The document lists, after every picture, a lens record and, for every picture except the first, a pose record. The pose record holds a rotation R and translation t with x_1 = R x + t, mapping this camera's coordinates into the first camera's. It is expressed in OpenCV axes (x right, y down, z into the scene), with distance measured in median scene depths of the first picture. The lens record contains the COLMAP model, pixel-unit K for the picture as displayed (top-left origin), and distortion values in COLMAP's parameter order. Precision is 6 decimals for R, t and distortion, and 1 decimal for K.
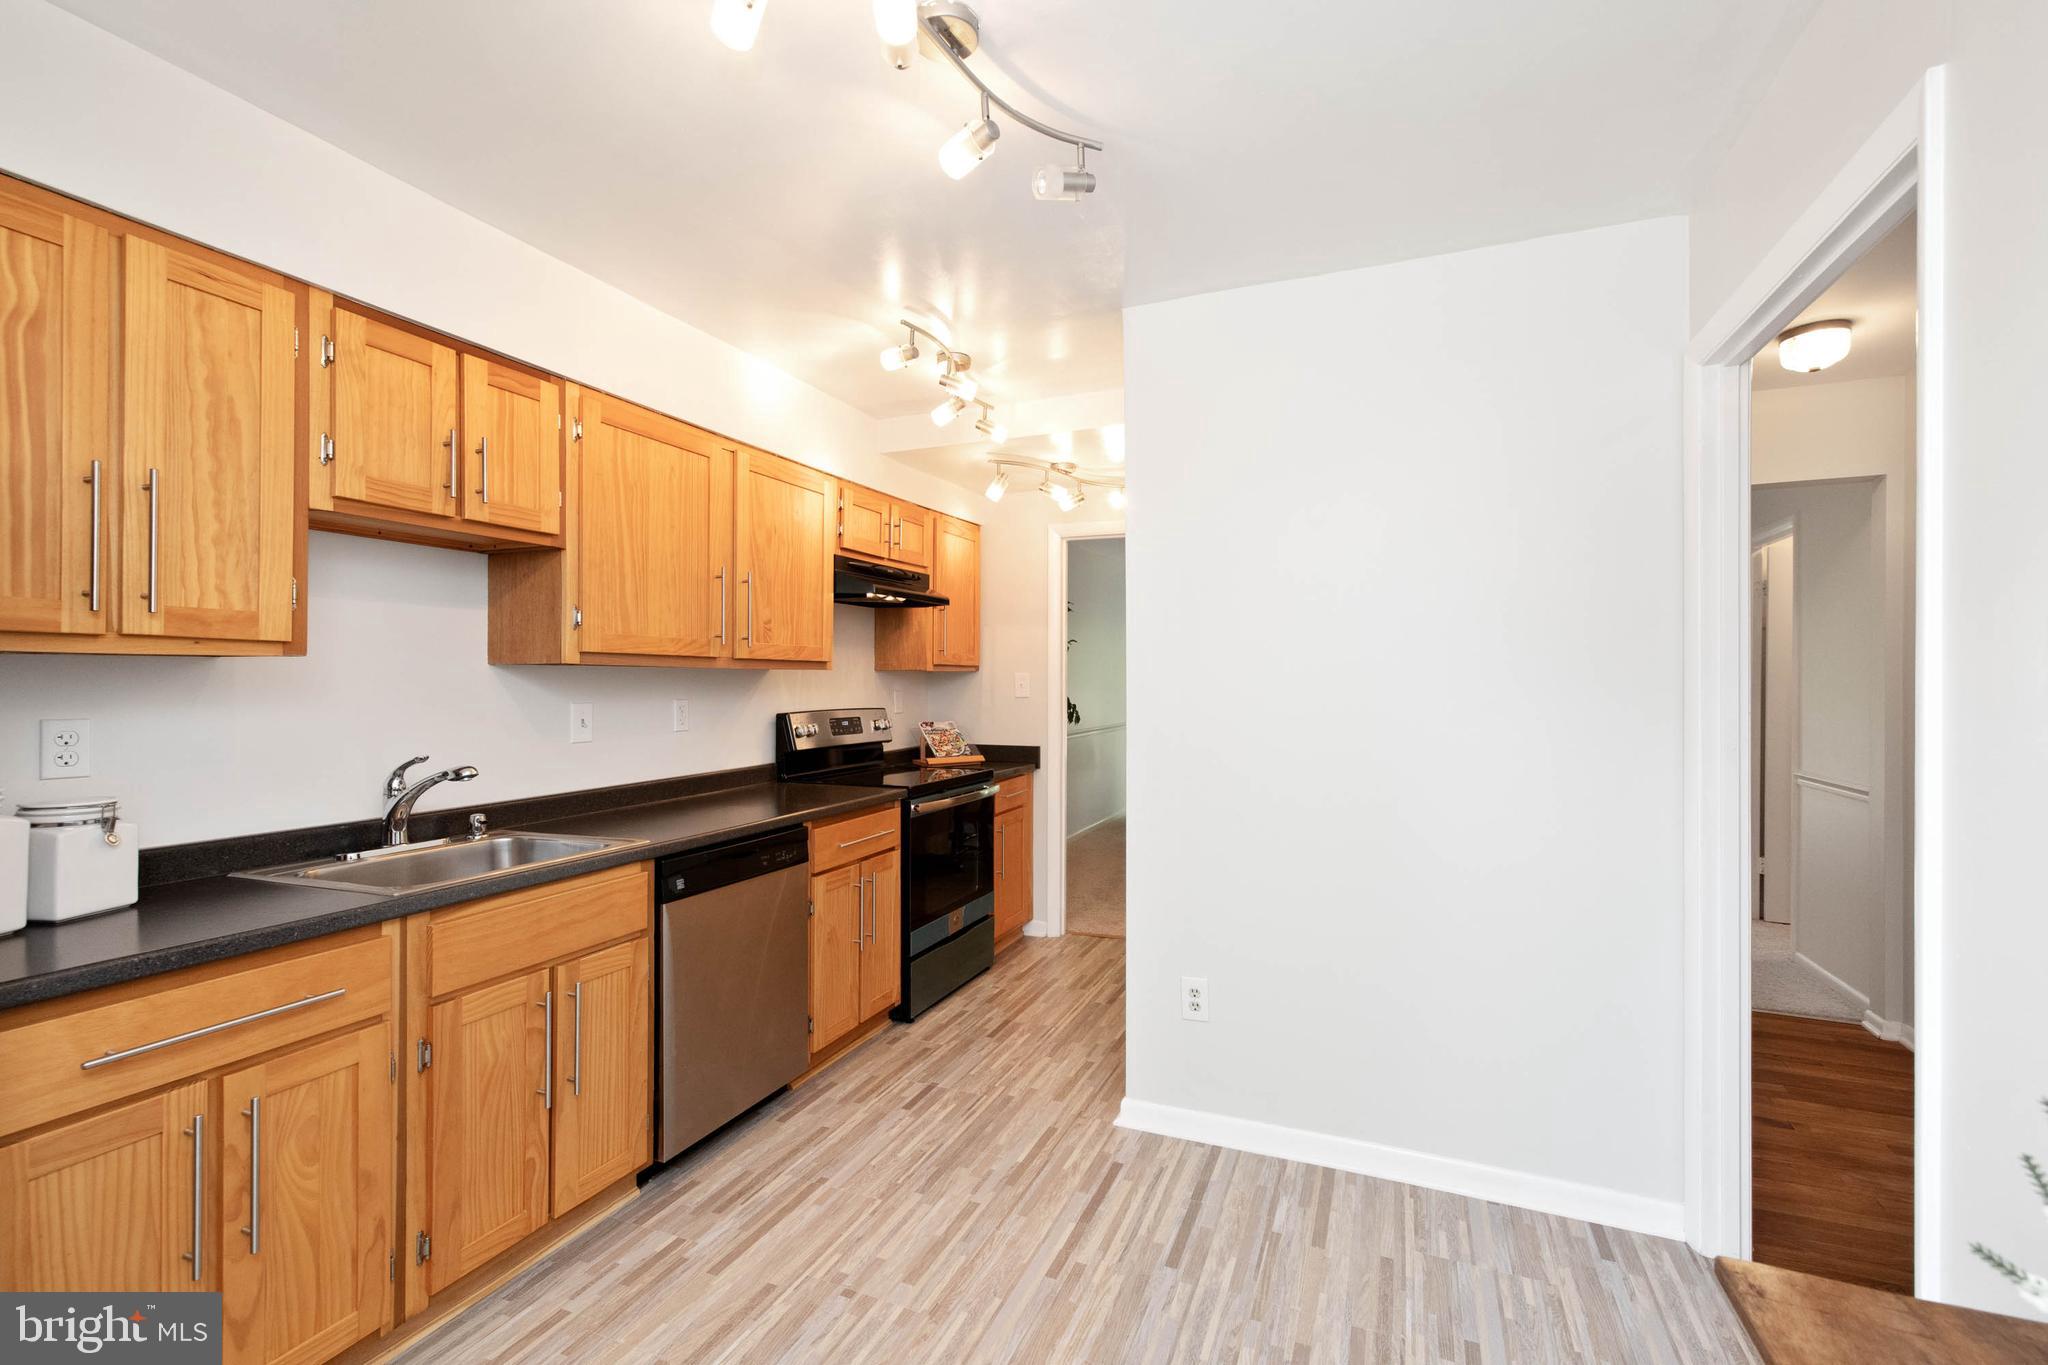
lens RADIAL K [[897.4, 0, 1019.1], [0, 897.4, 677.9], [0, 0, 1]] dist [0.006699, -0.005238]
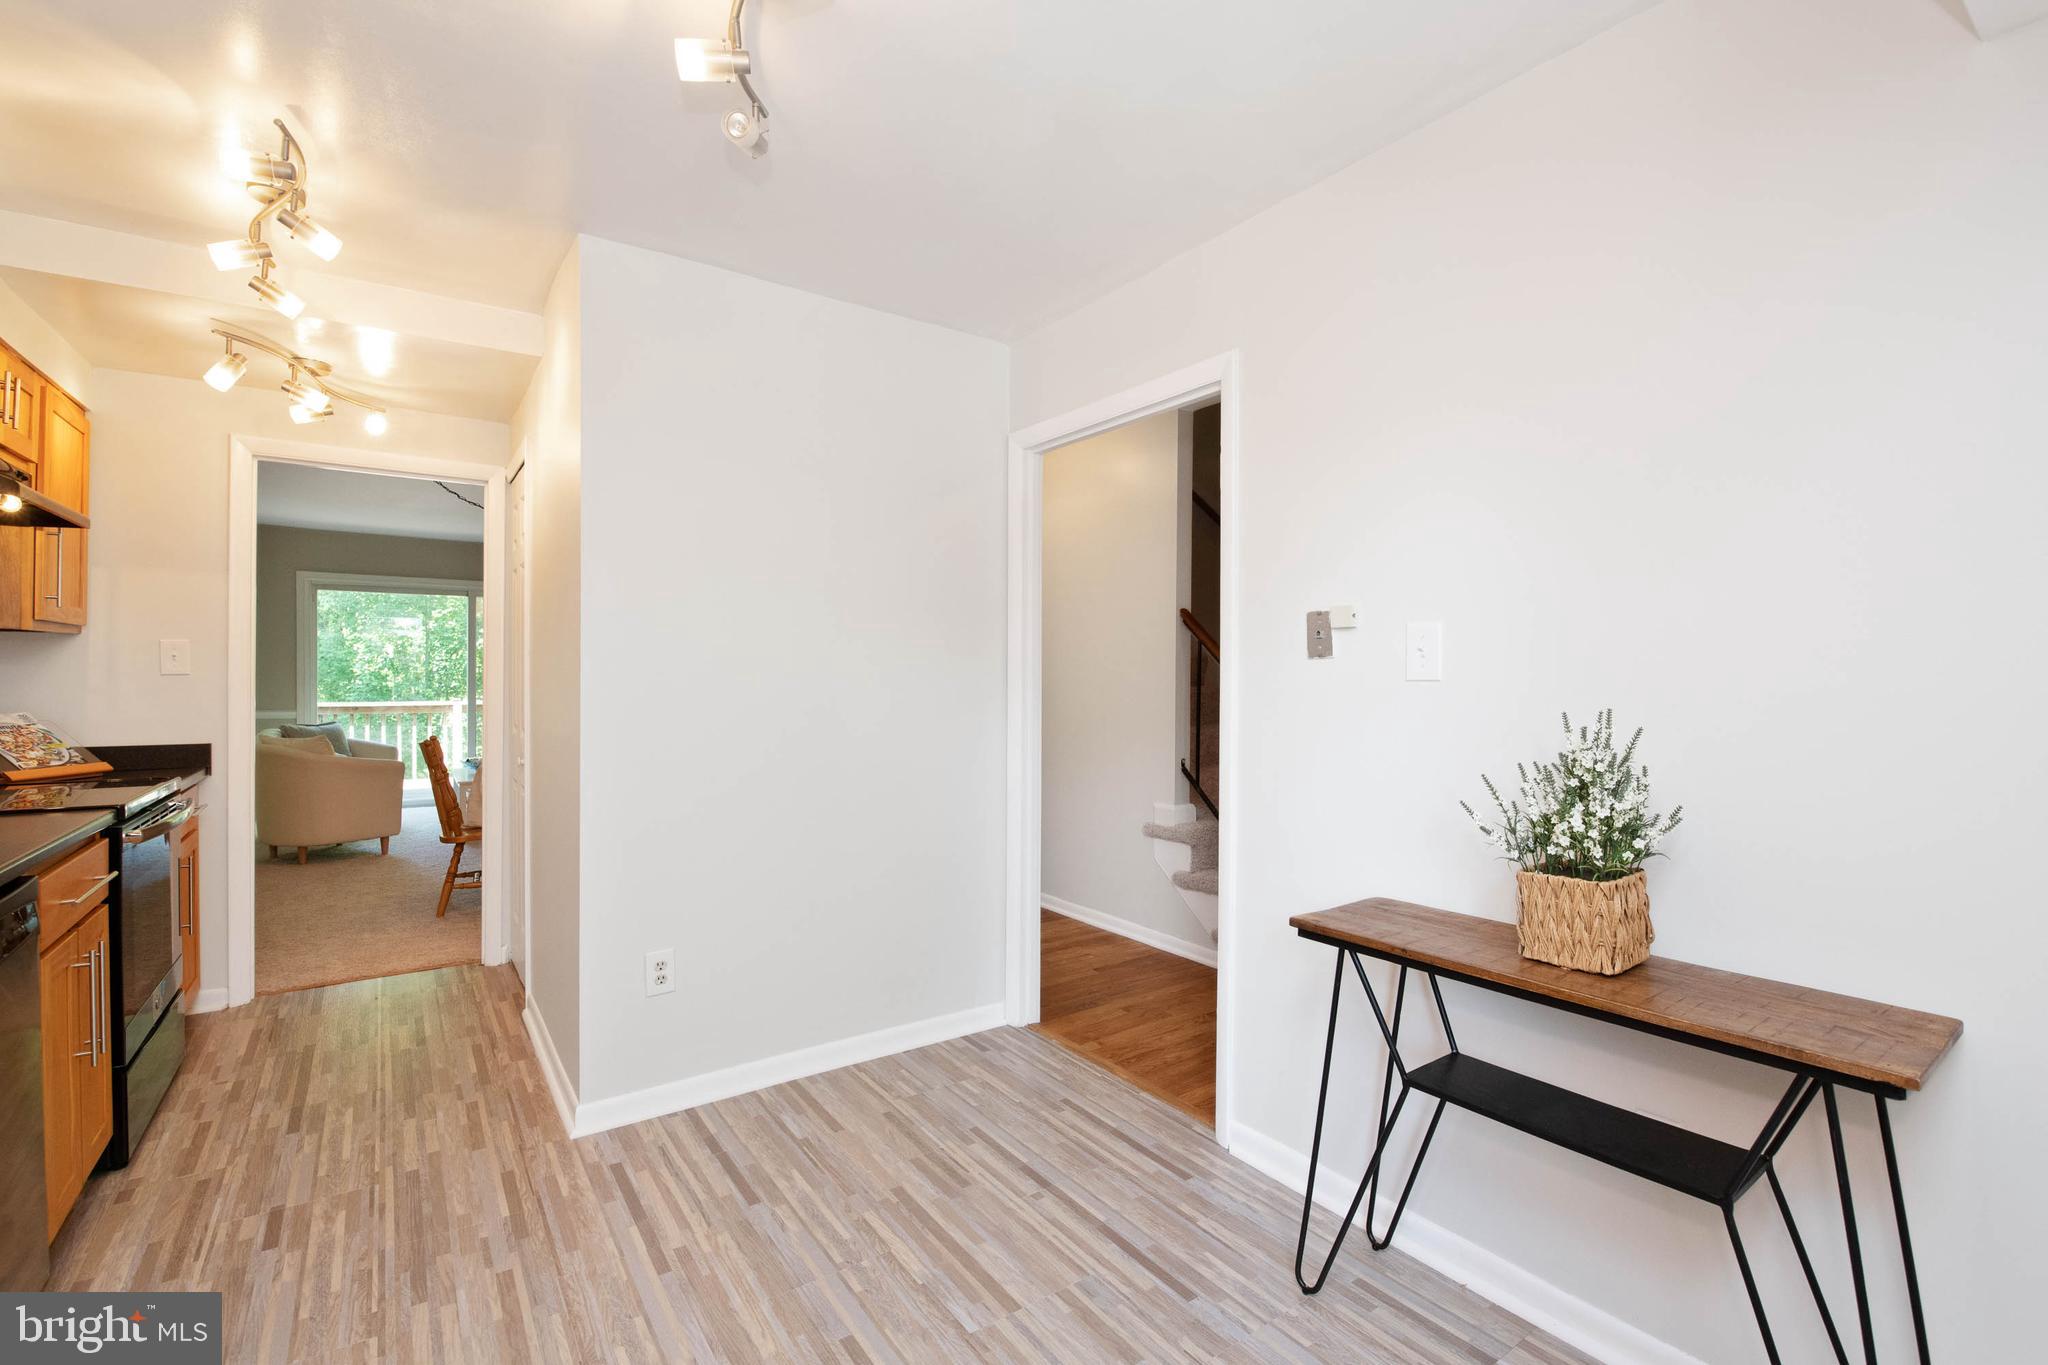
lens RADIAL K [[897.4, 0, 1032.7], [0, 897.4, 676.4], [0, 0, 1]] dist [0.006699, -0.005238]
pose [[0.528109, 0.002050, 0.849174, -0.472642], [-0.009649, 0.999947, 0.003587, 0.029252], [-0.849122, -0.010088, 0.528101, 0.152583]]
